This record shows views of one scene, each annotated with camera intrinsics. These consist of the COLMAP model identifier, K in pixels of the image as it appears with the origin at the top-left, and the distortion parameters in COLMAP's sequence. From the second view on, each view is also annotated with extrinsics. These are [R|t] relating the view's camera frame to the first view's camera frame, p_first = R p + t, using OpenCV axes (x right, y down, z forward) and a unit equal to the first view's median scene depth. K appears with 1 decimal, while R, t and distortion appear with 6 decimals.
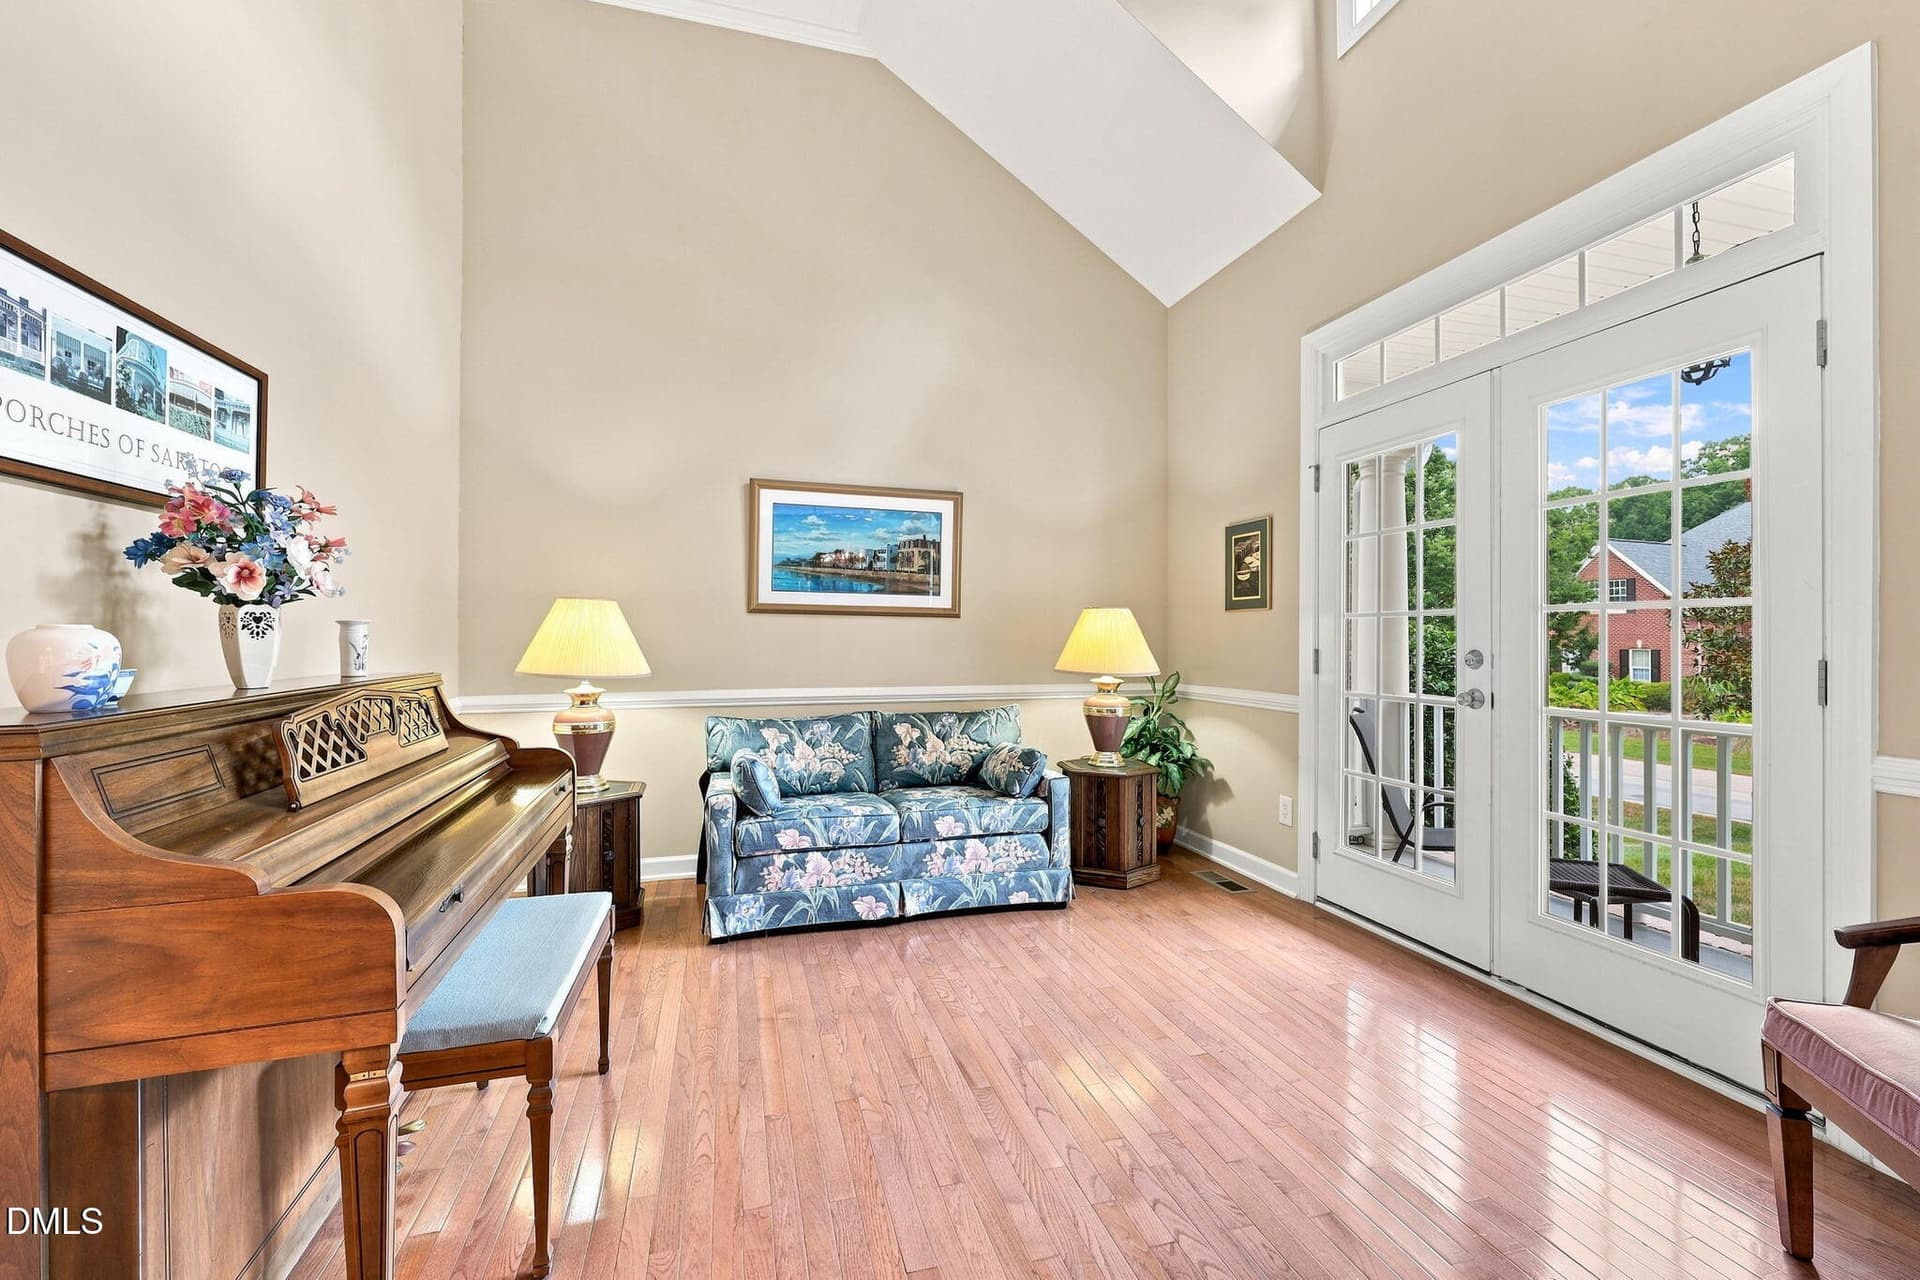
lens RADIAL K [[782.6, 0, 954.0], [0, 782.6, 634.1], [0, 0, 1]] dist [0.010303, 0.000666]
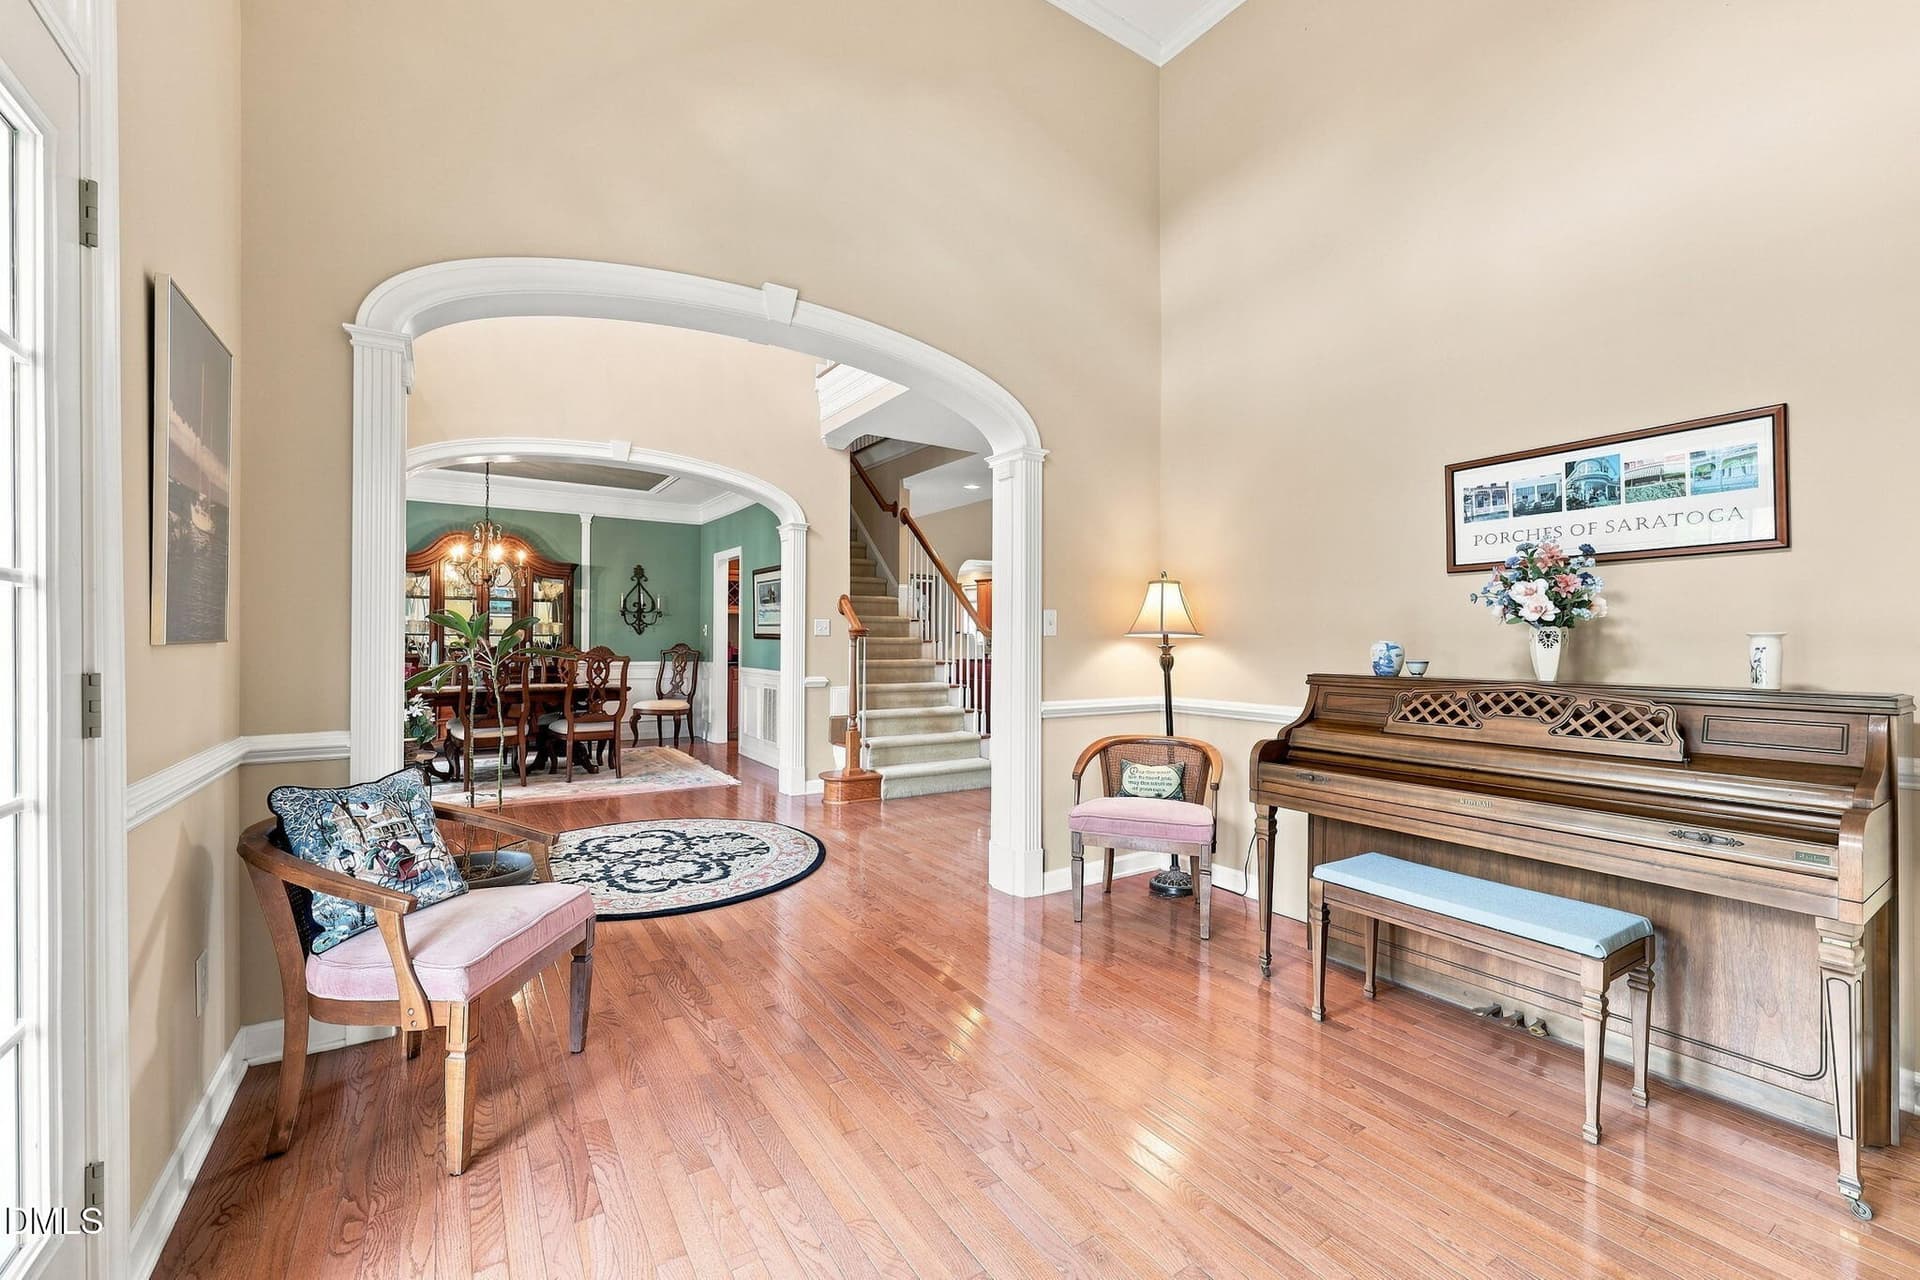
lens RADIAL K [[782.6, 0, 957.8], [0, 782.6, 640.6], [0, 0, 1]] dist [0.010303, 0.000666]
pose [[-0.952924, -0.002147, -0.303203, 0.649981], [-0.001616, 0.999997, -0.002003, -0.004665], [0.303206, -0.001419, -0.952924, 2.091153]]
